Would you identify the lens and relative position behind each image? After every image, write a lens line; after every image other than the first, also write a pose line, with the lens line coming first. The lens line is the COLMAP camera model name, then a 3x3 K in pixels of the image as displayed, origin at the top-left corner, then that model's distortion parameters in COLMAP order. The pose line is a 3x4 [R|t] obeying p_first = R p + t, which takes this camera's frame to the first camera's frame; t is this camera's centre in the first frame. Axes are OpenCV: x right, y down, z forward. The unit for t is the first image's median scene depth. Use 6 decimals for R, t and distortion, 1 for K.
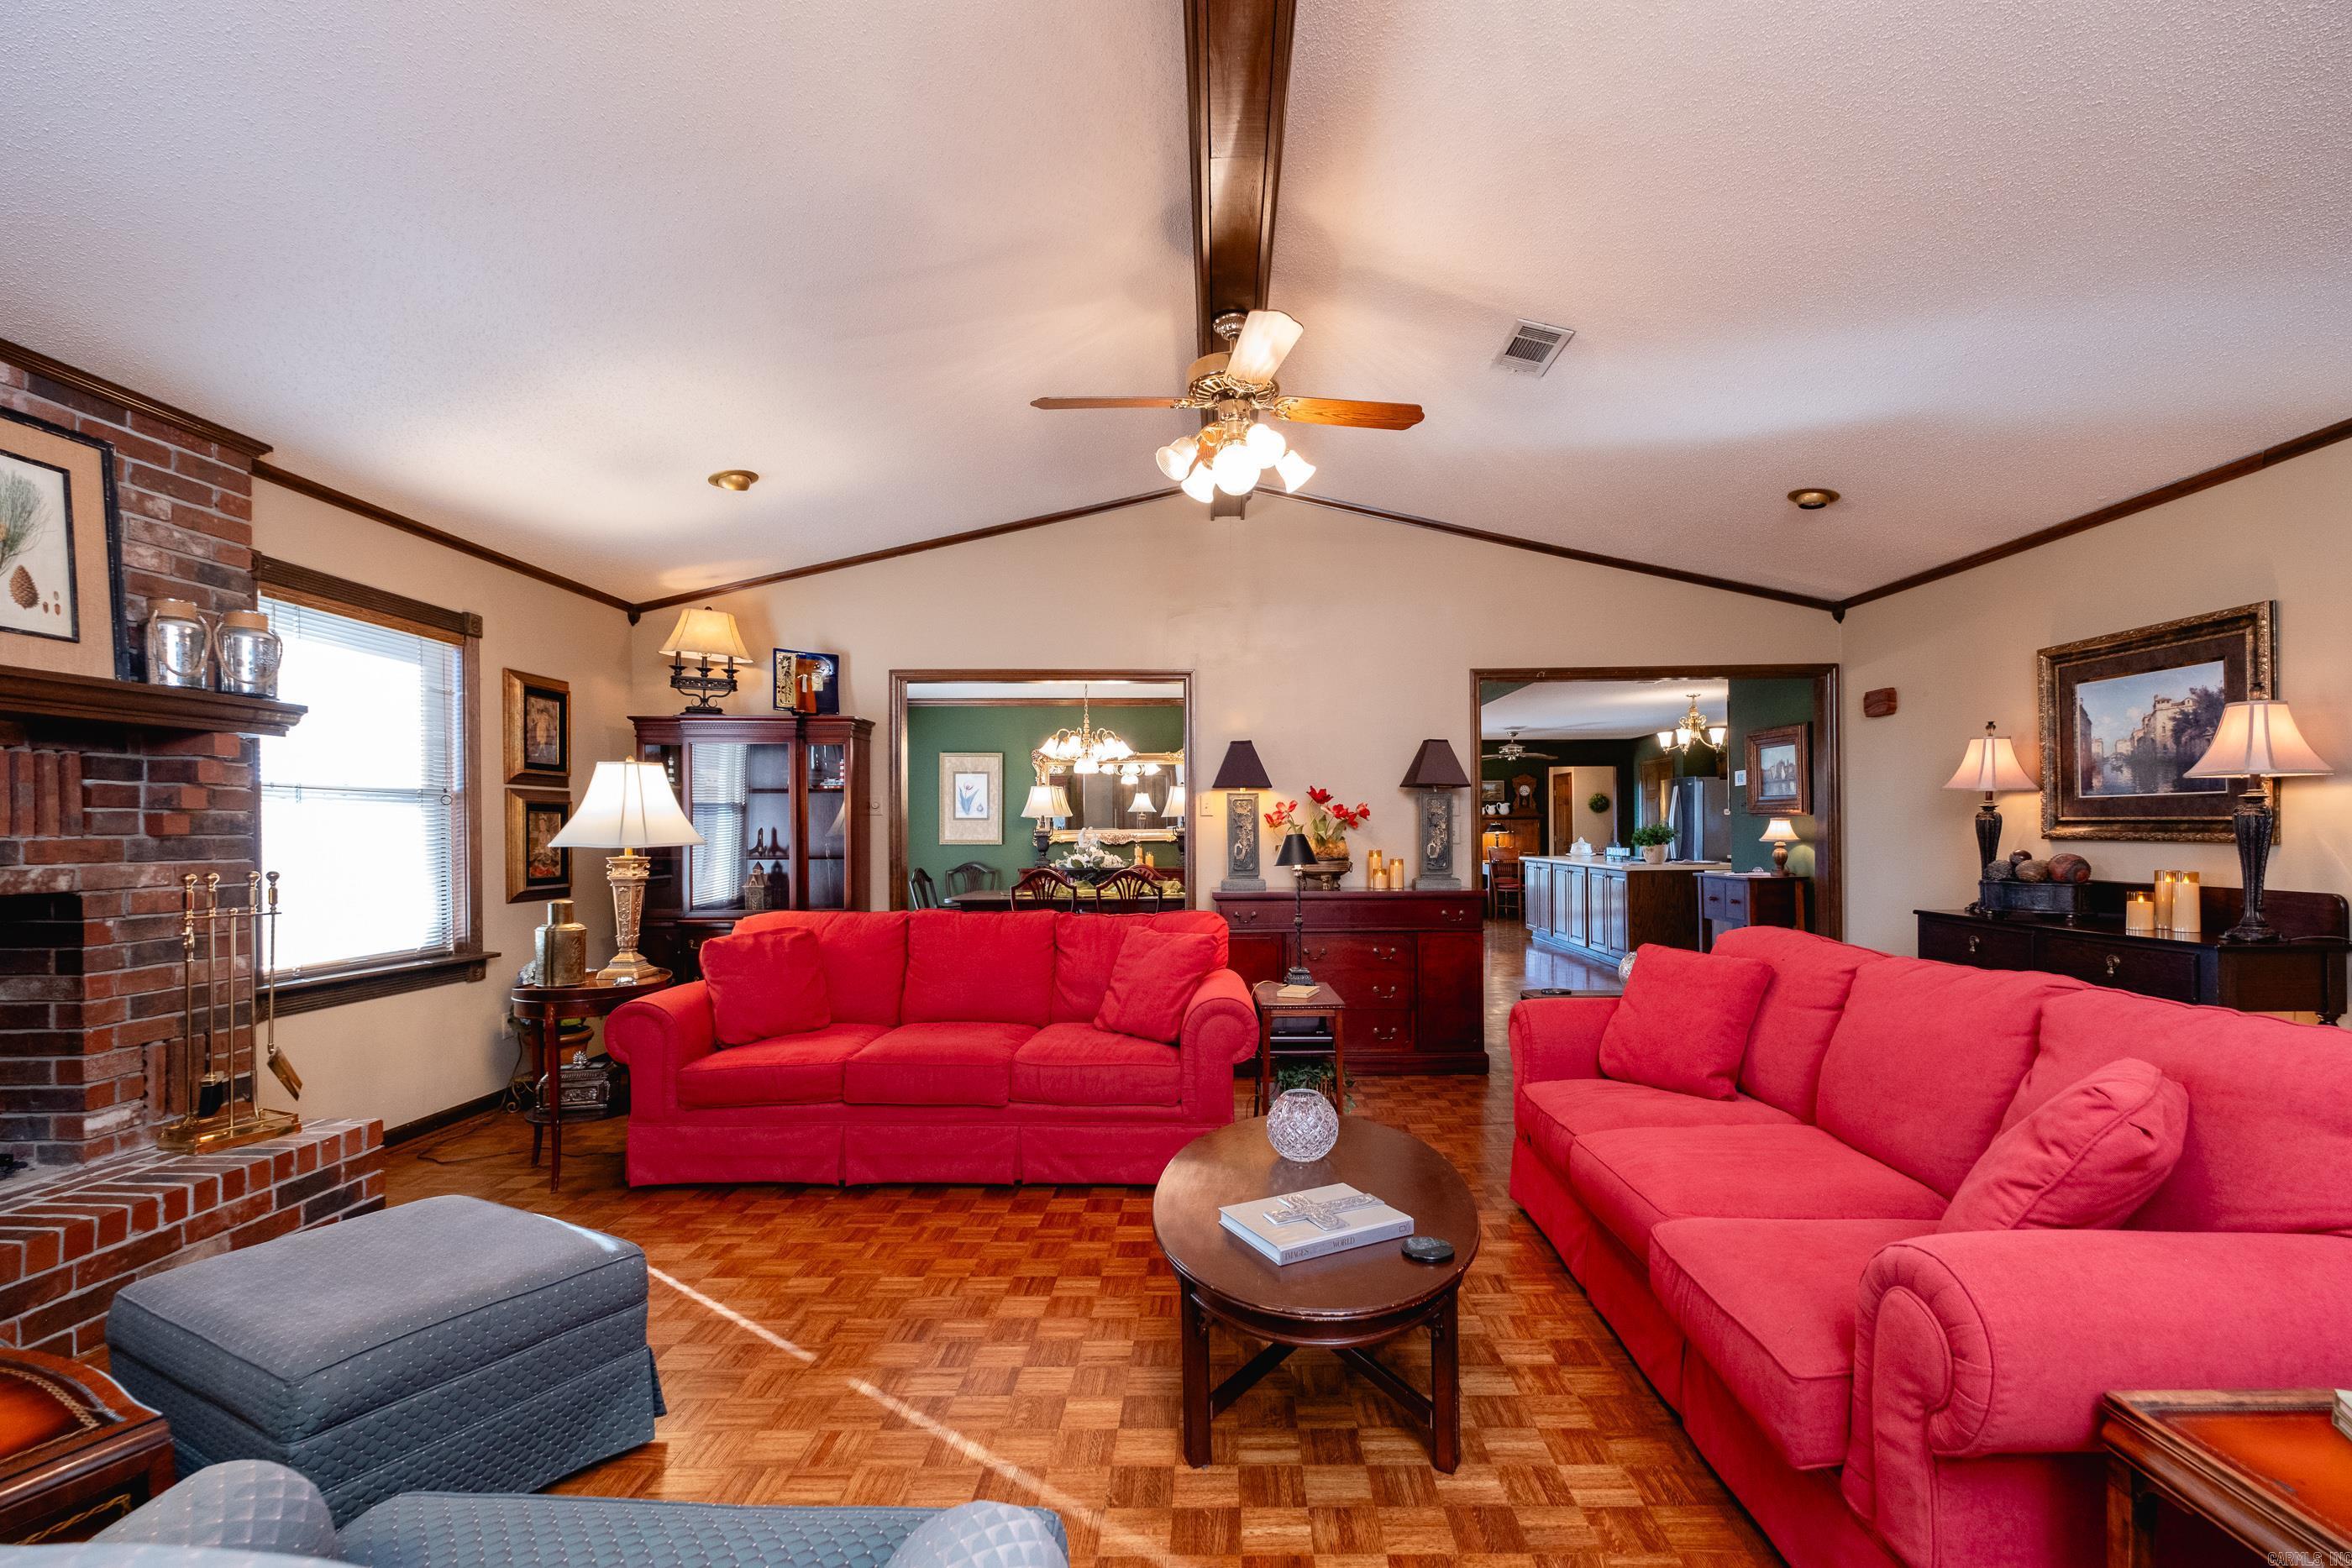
lens RADIAL K [[1033.8, 0, 1207.7], [0, 1033.8, 823.1], [0, 0, 1]] dist [0.002595, -0.000256]
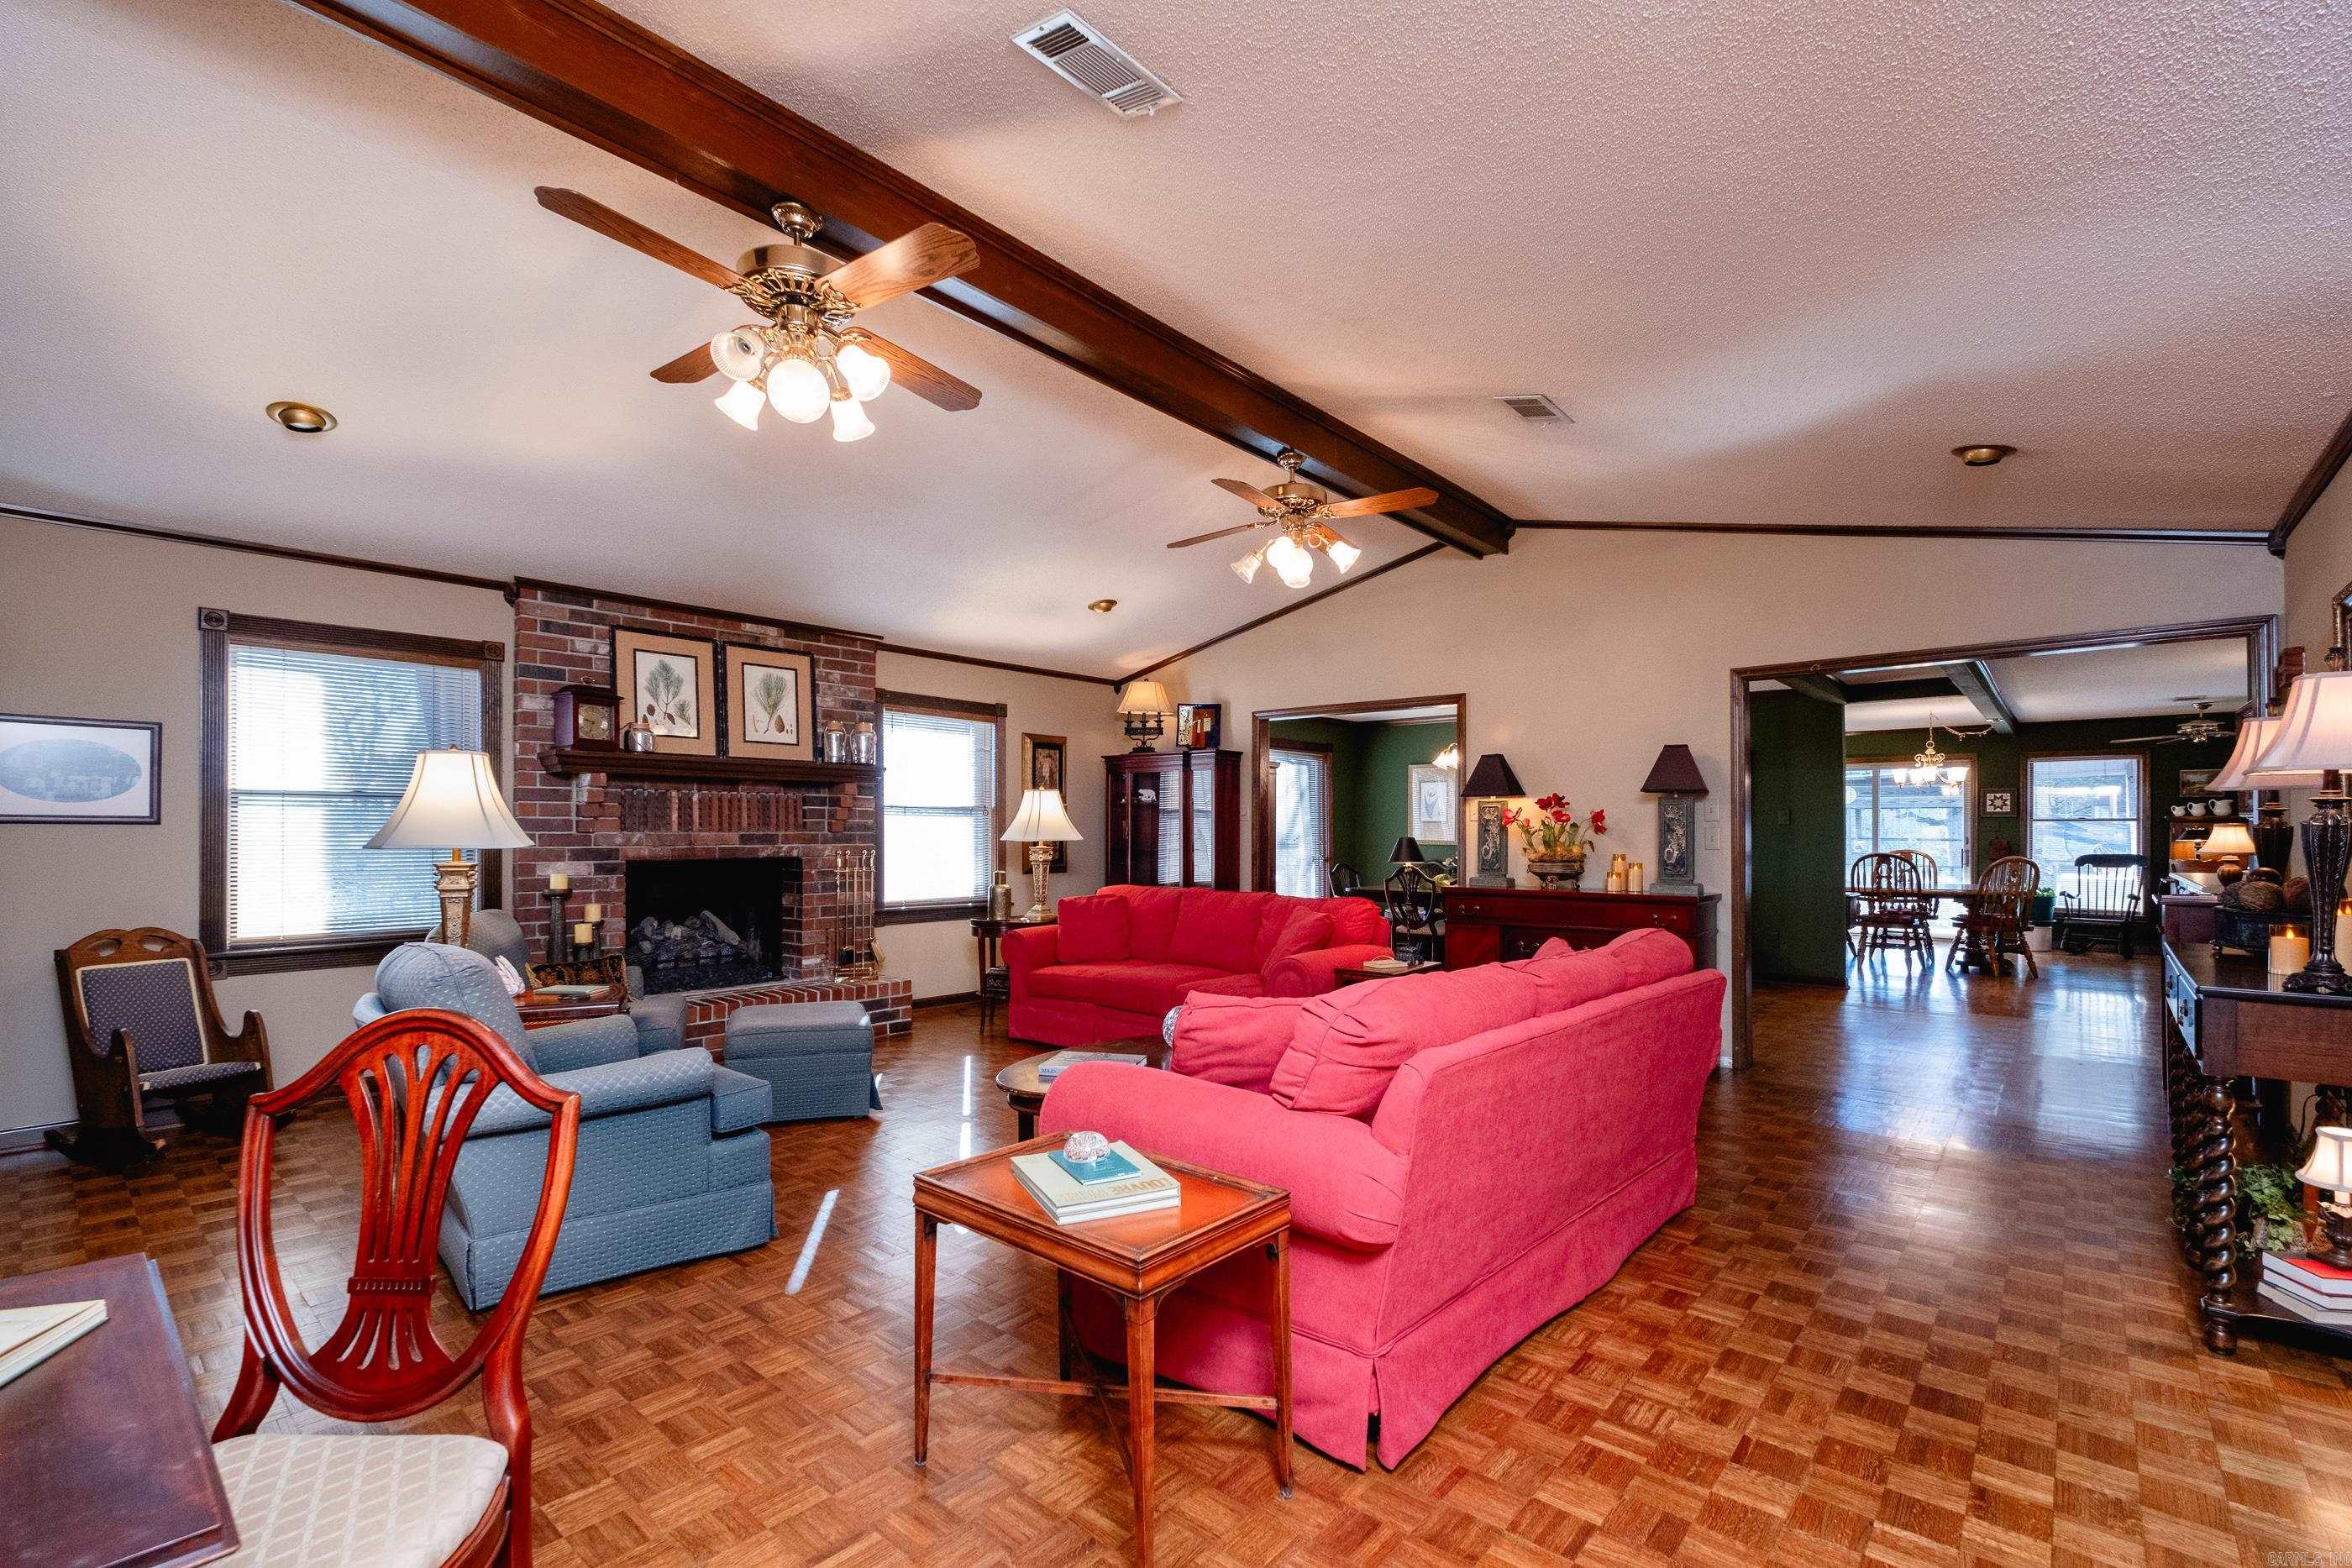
lens RADIAL K [[1027.3, 0, 1179.9], [0, 1027.3, 822.5], [0, 0, 1]] dist [0.002024, -0.000697]
pose [[0.754035, 0.000963, -0.656834, 0.686392], [-0.001696, 0.999998, -0.000481, -0.005773], [0.656832, 0.001477, 0.754035, -0.091820]]
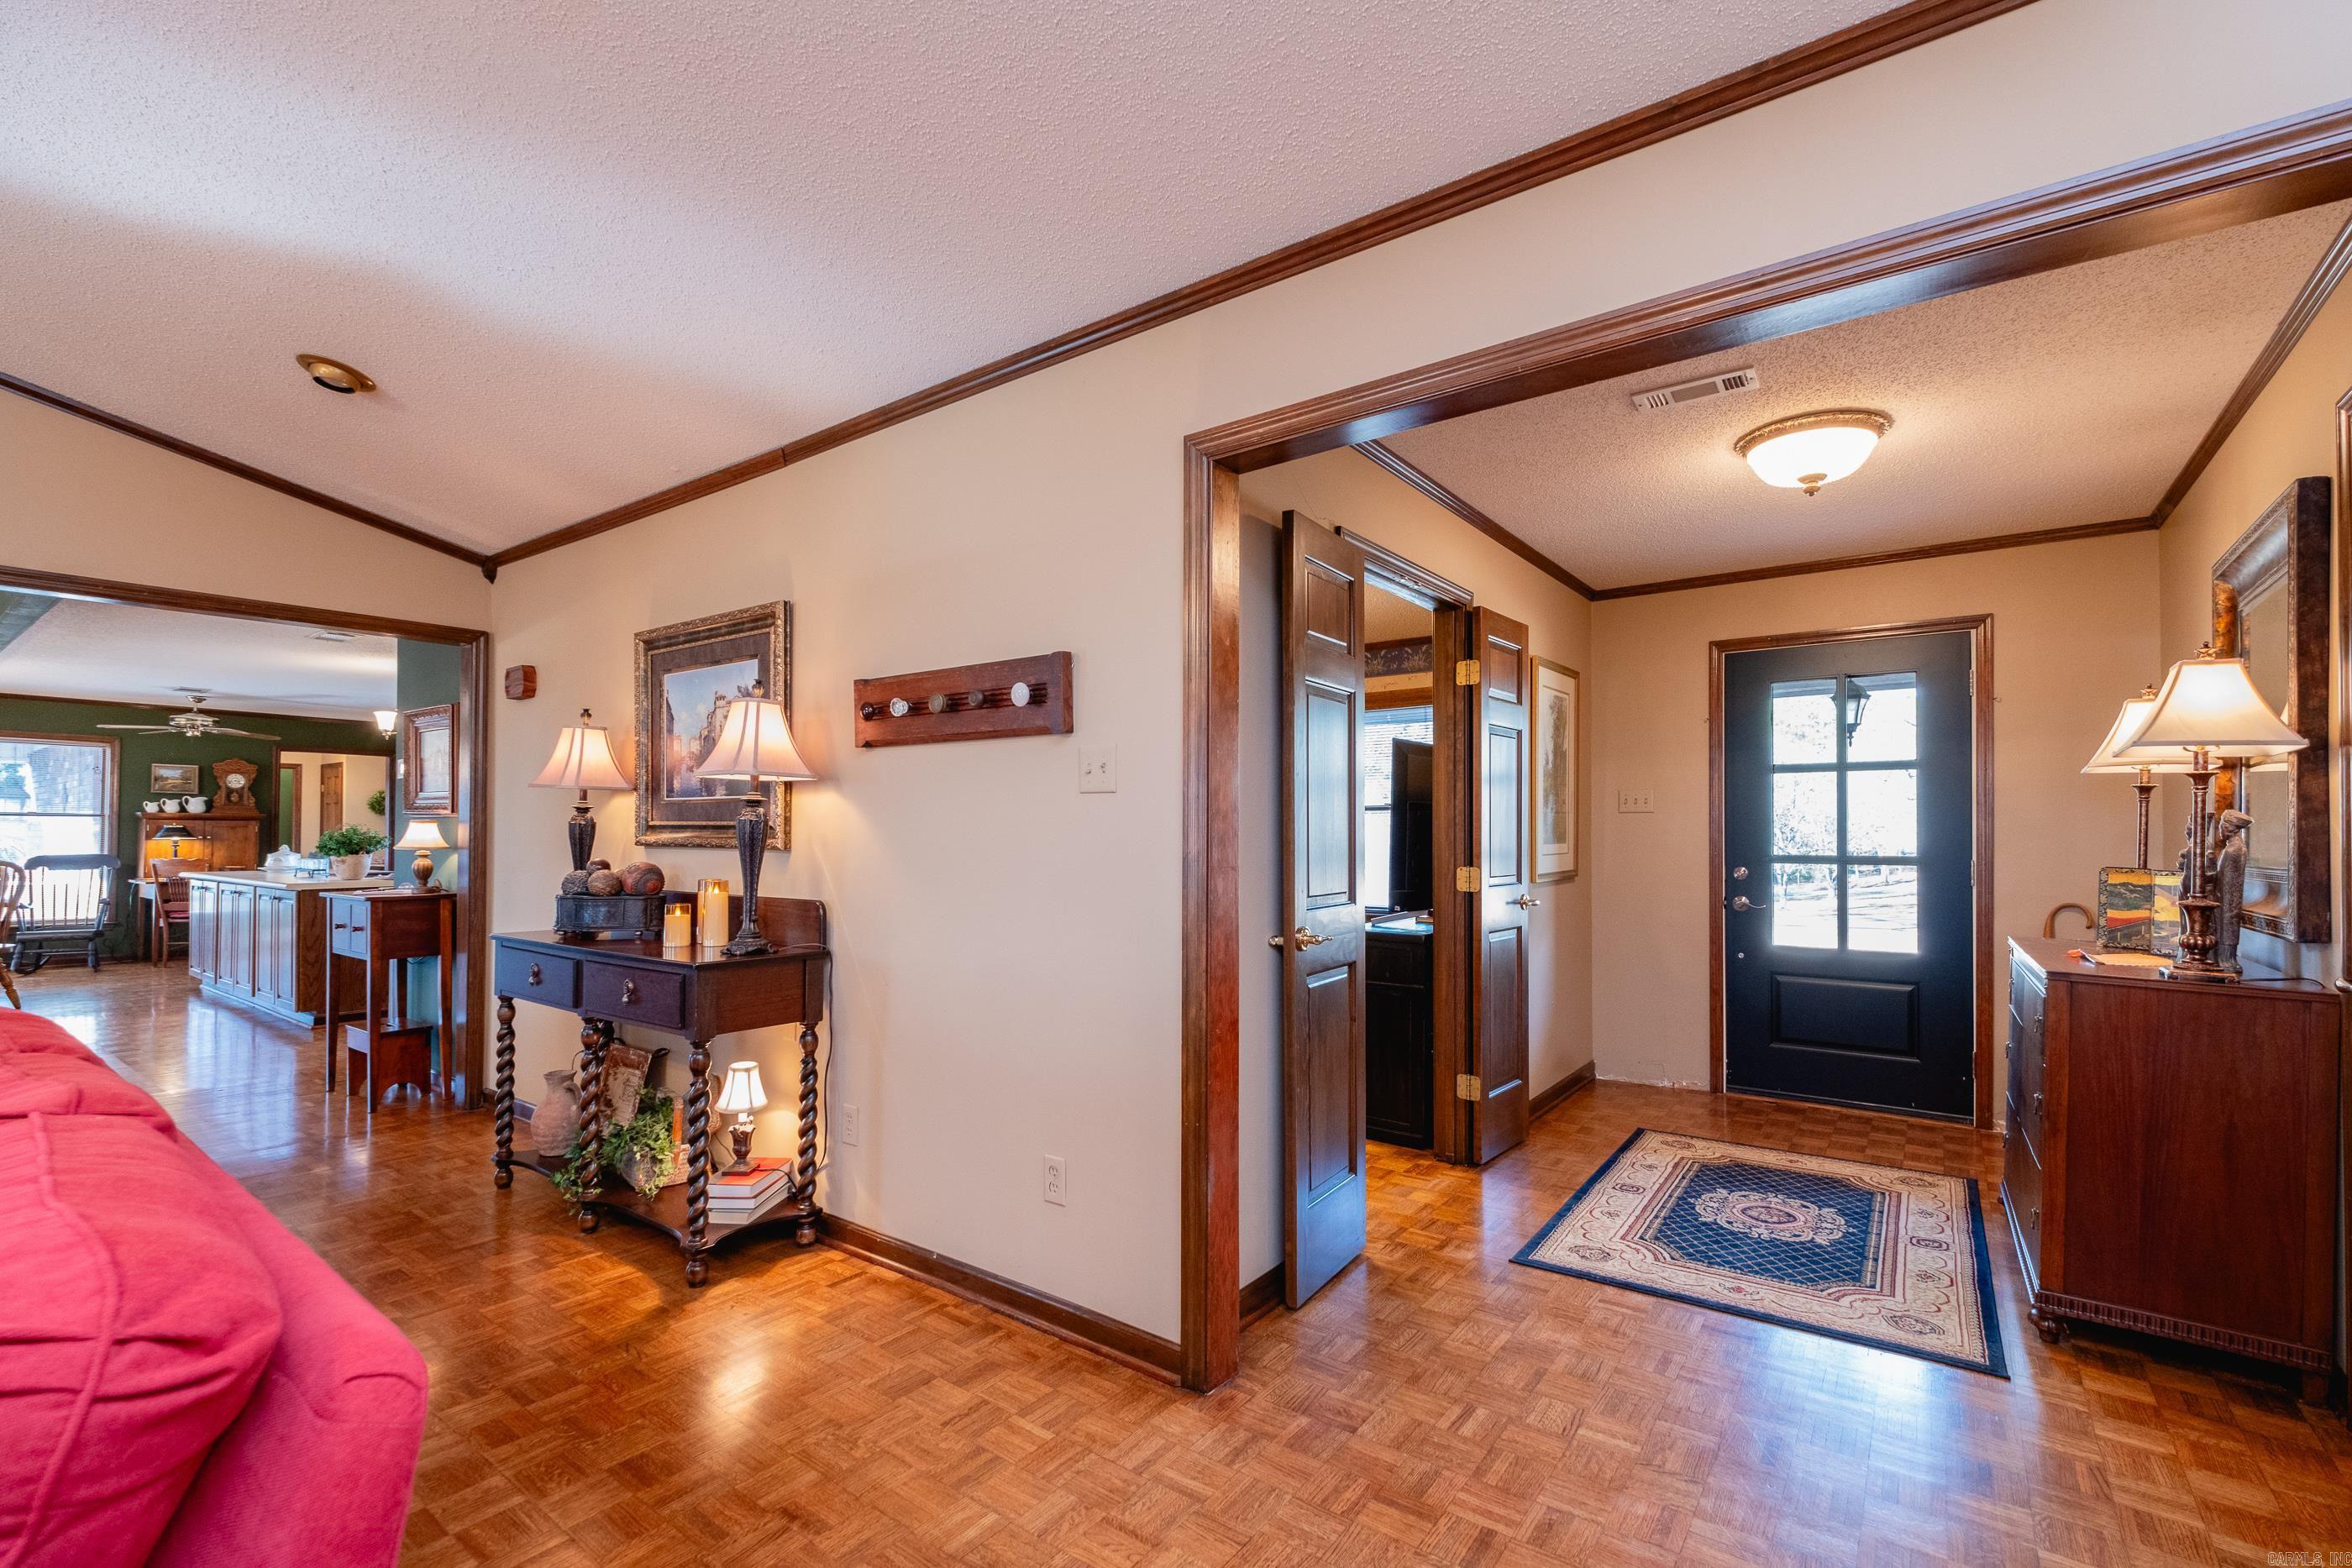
lens RADIAL K [[1027.3, 0, 1179.9], [0, 1027.3, 822.5], [0, 0, 1]] dist [0.002024, -0.000697]
pose [[0.591939, 0.018269, 0.805776, 0.384495], [-0.010979, 0.999833, -0.014604, 0.003420], [-0.805908, -0.000202, 0.592041, 0.105520]]
